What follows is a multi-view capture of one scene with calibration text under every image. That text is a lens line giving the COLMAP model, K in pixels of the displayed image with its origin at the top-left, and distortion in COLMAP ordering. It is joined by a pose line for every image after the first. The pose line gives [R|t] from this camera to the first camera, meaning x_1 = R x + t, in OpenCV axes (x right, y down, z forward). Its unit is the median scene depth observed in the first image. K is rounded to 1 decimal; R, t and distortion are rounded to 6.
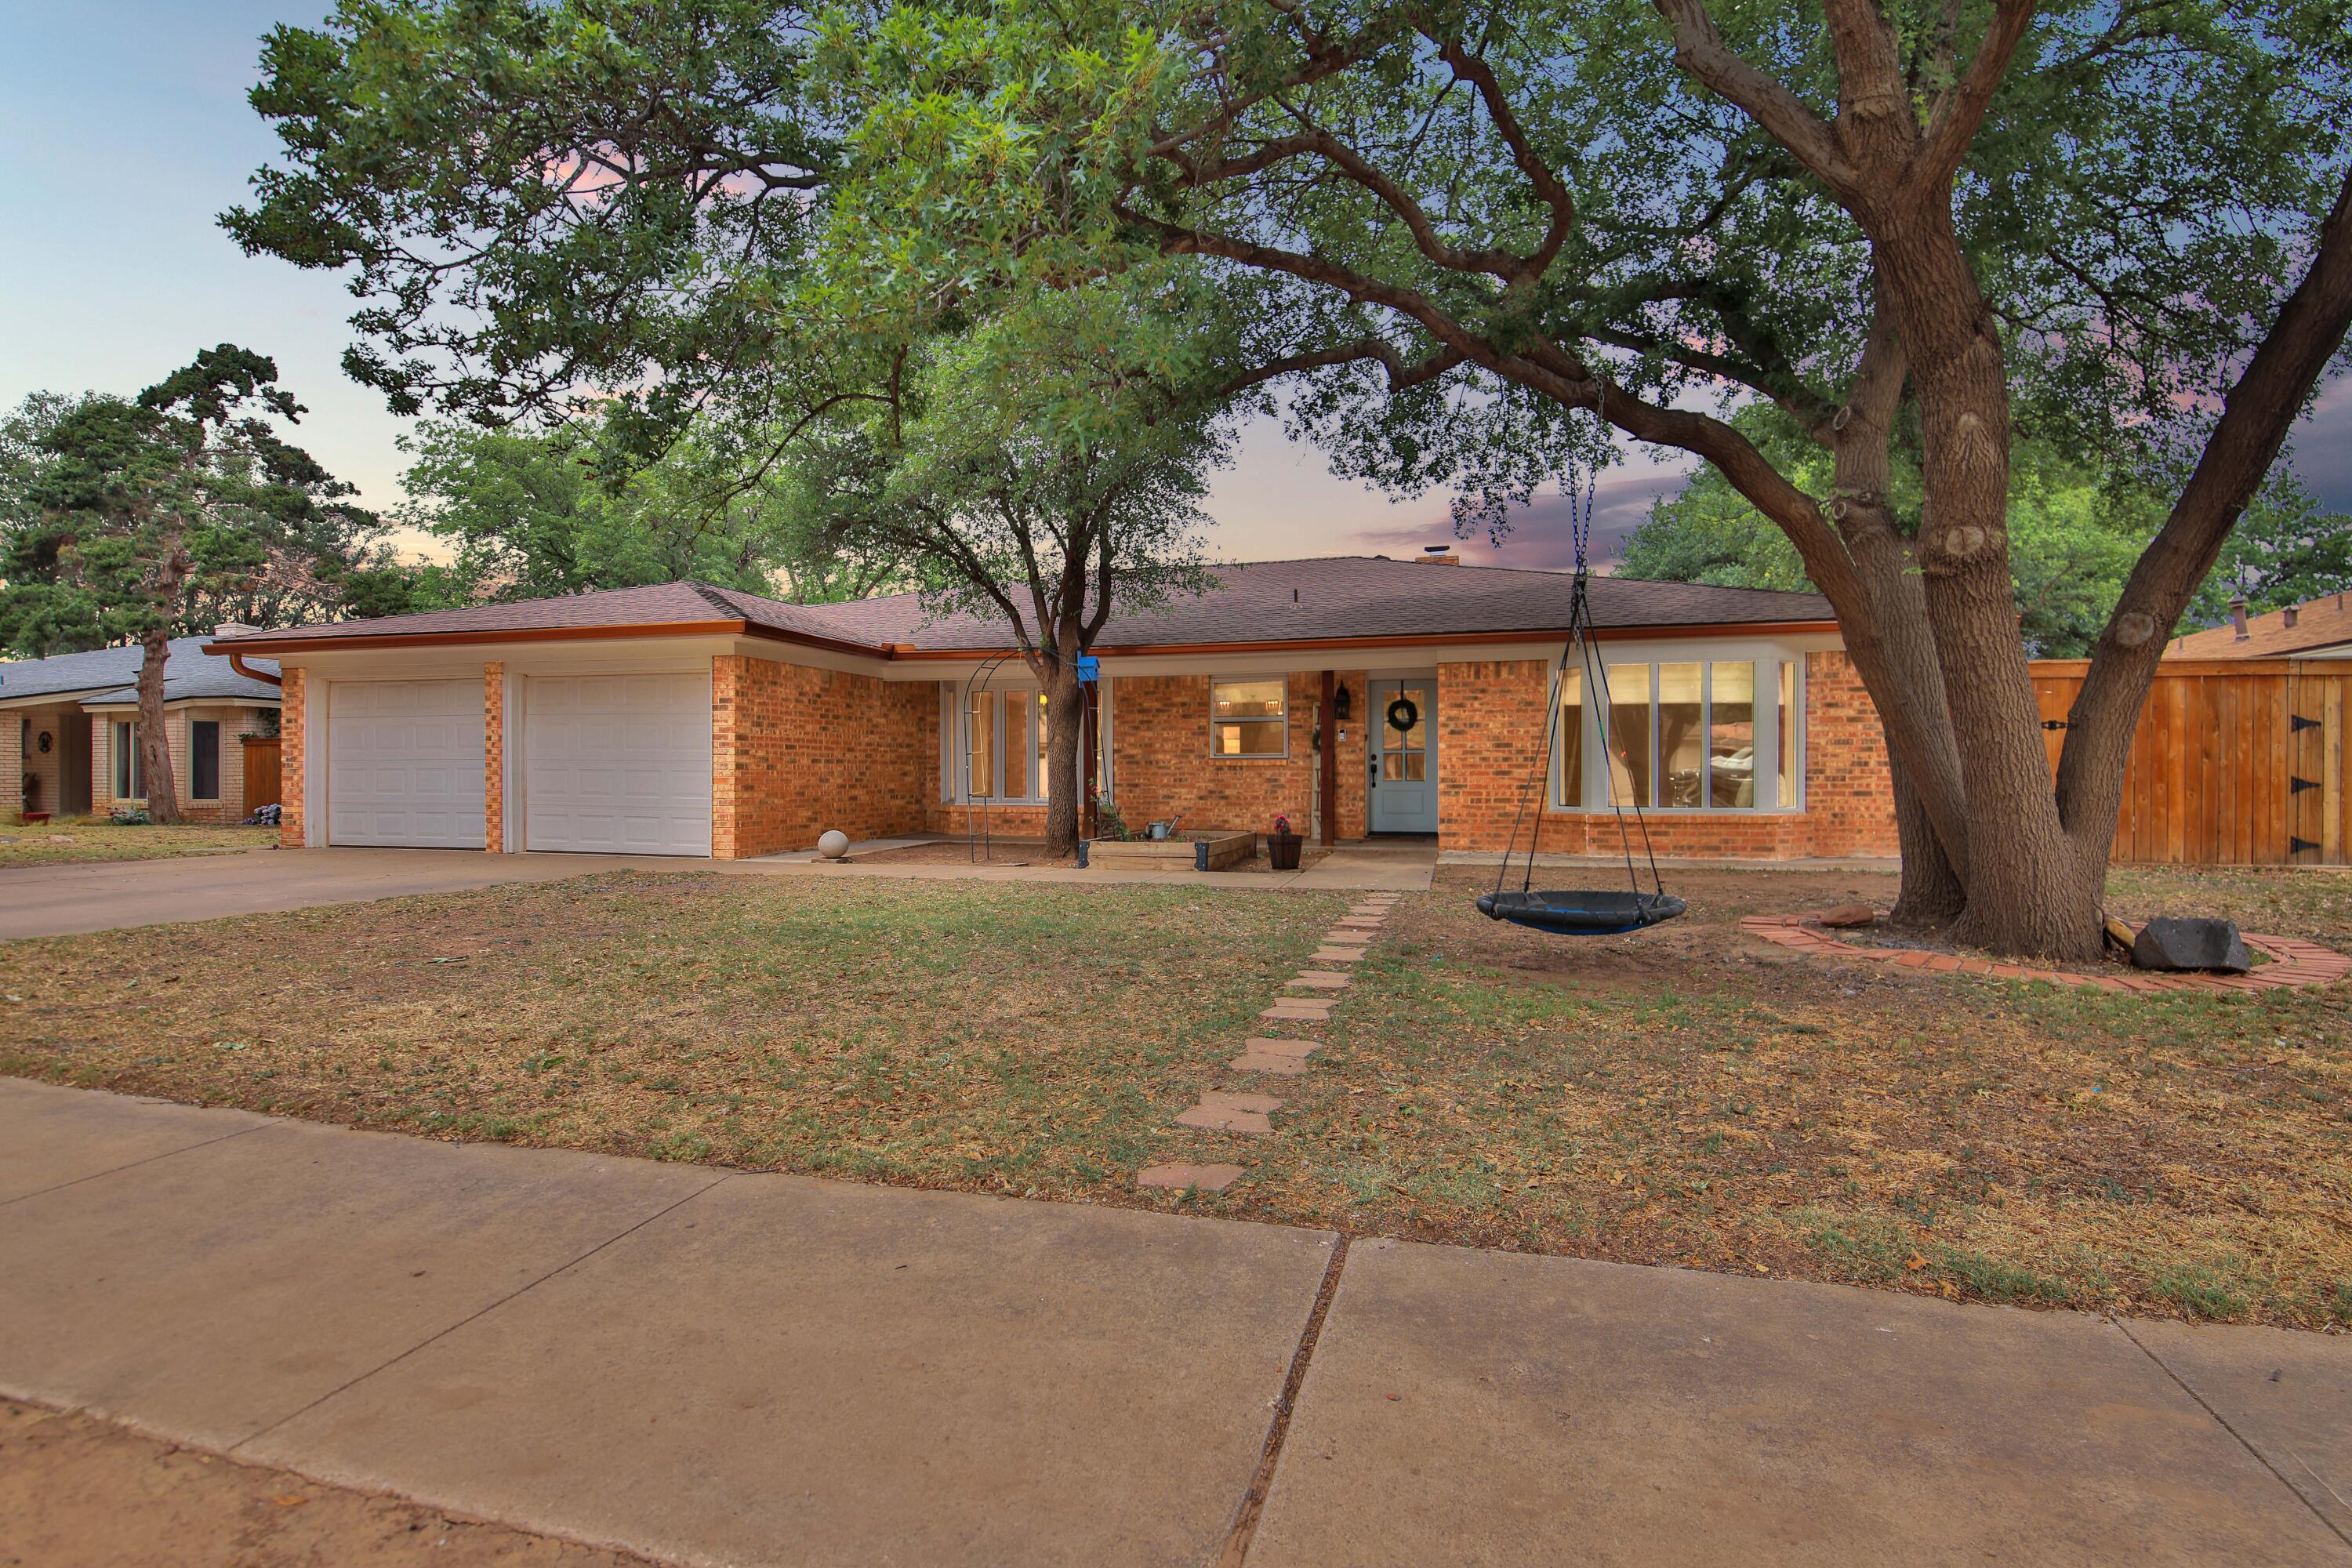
lens RADIAL K [[1084.3, 0, 1204.2], [0, 1084.3, 774.5], [0, 0, 1]] dist [-0.000660, -0.011231]
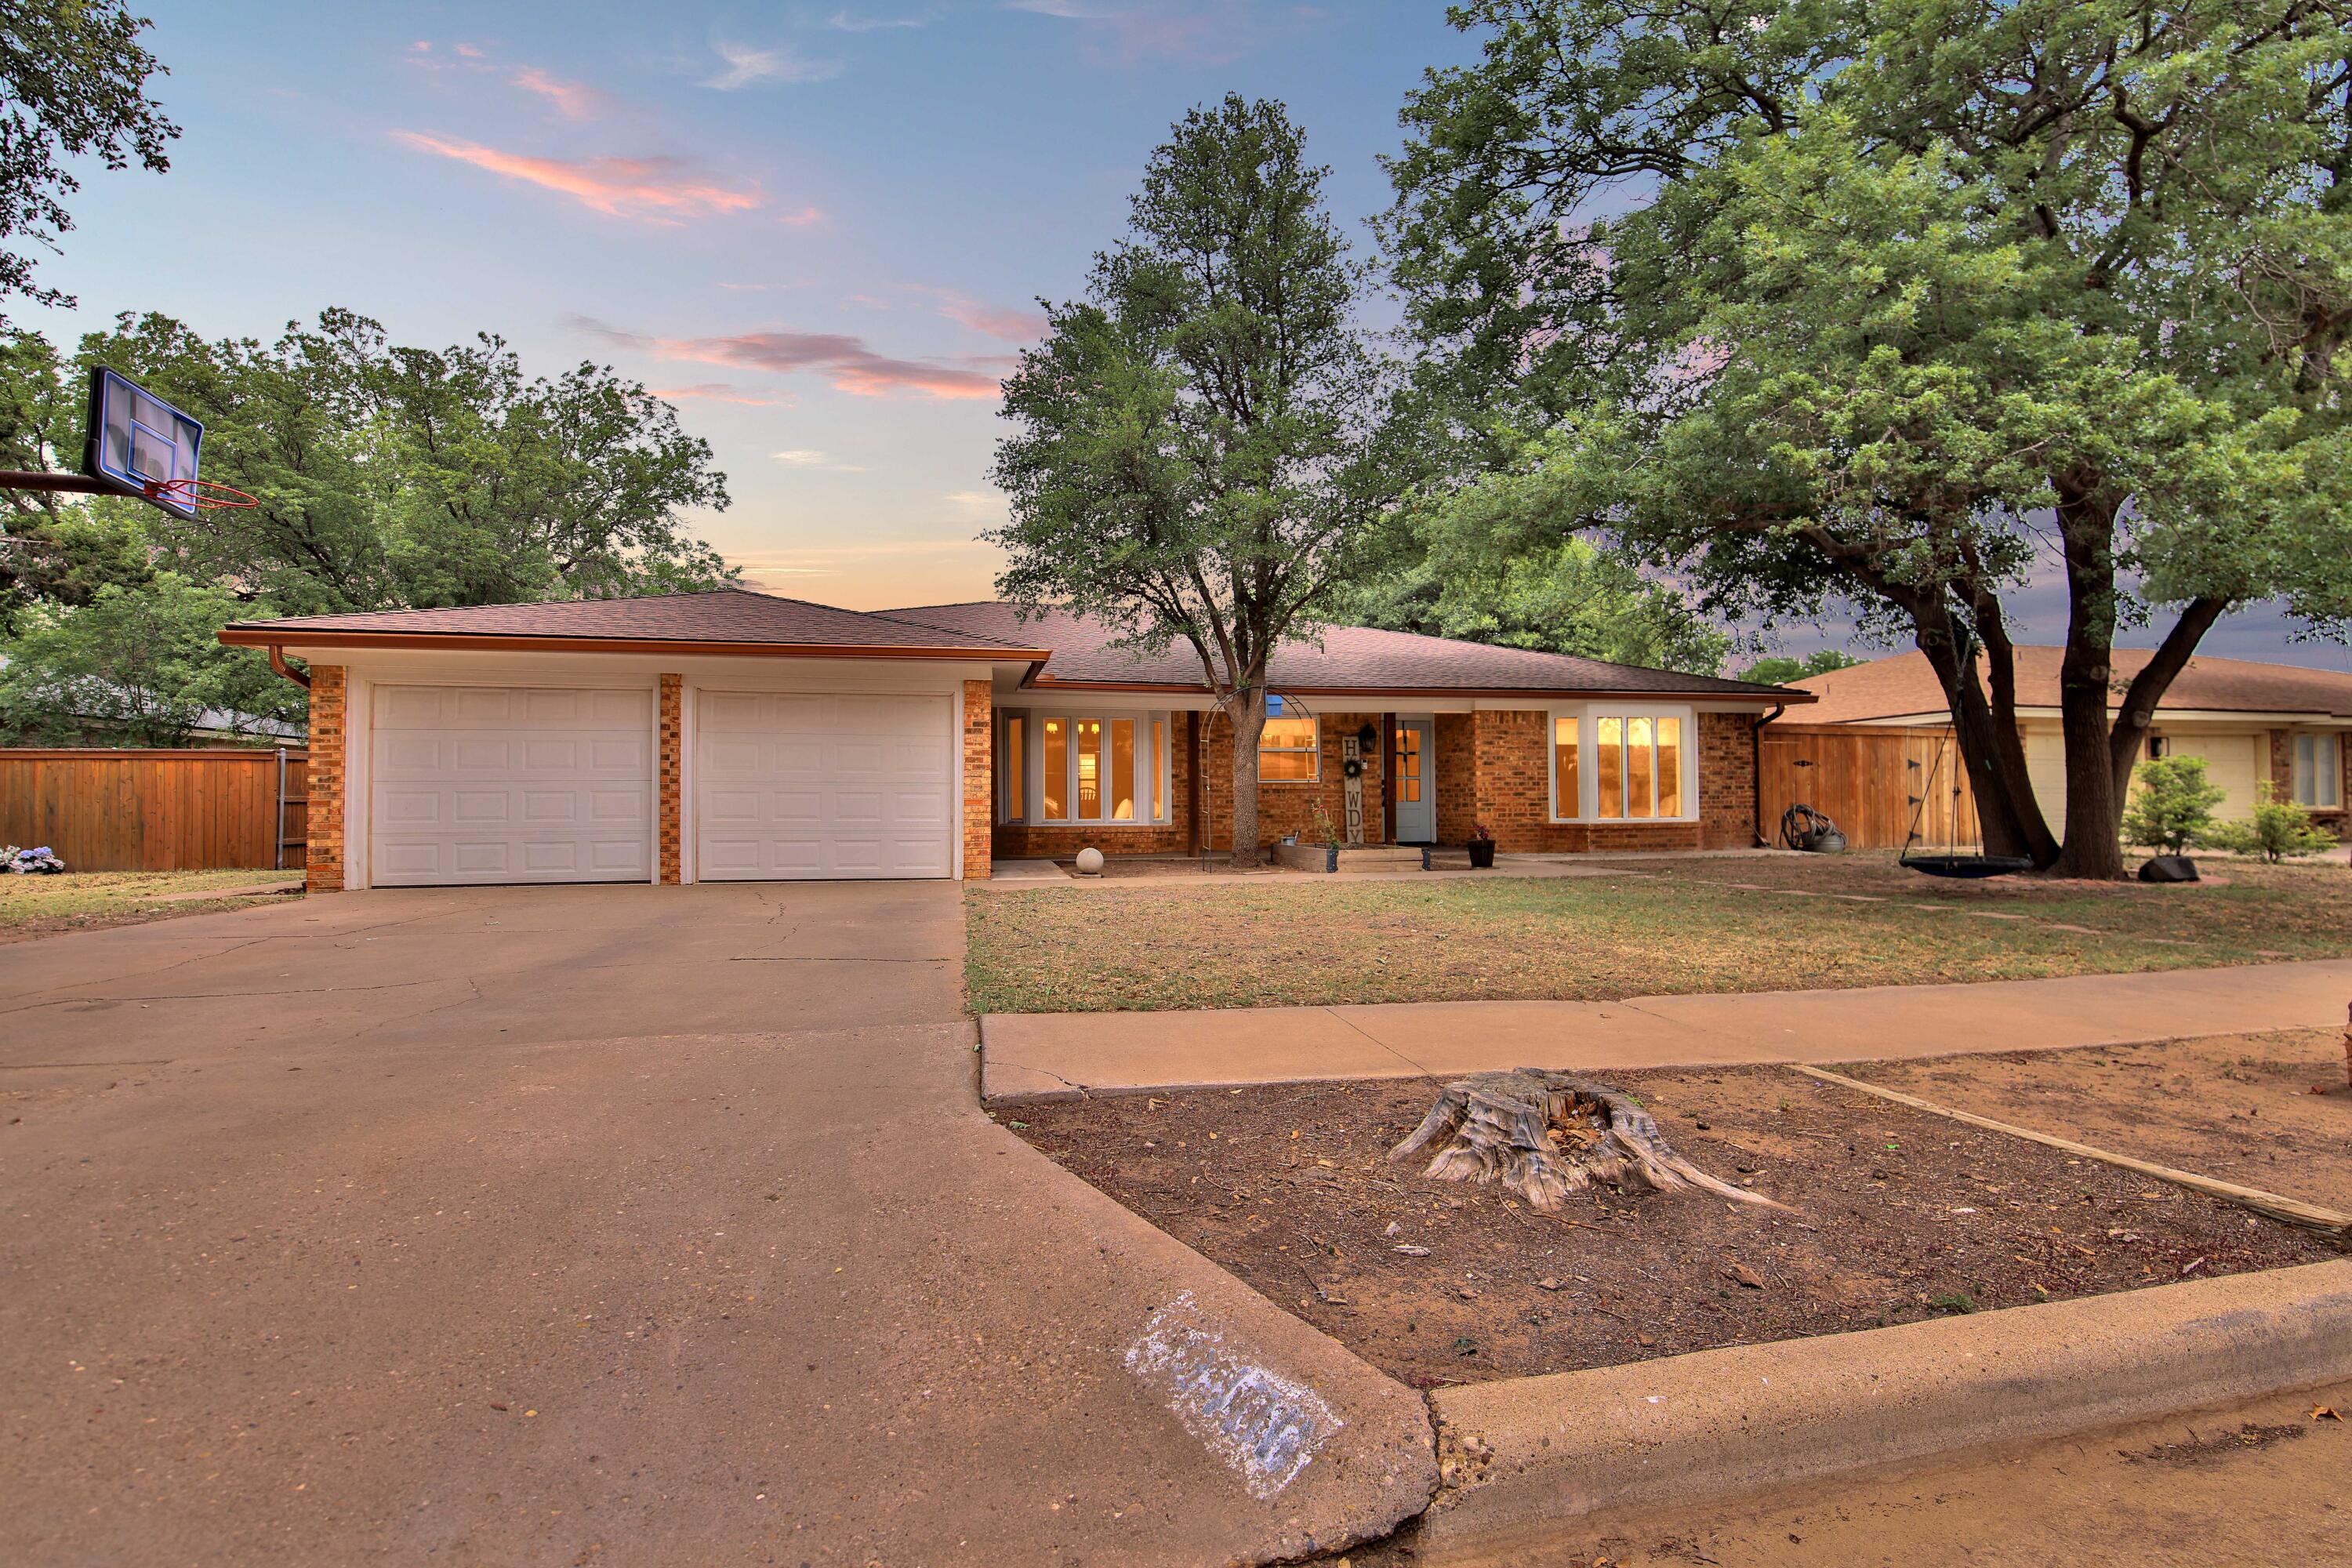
lens RADIAL K [[1084.3, 0, 1204.2], [0, 1084.3, 774.5], [0, 0, 1]] dist [-0.000660, -0.011231]
pose [[0.885478, 0.007138, 0.464627, -0.698777], [0.004844, 0.999686, -0.024591, 0.005310], [-0.464656, 0.024026, 0.885165, -0.005812]]
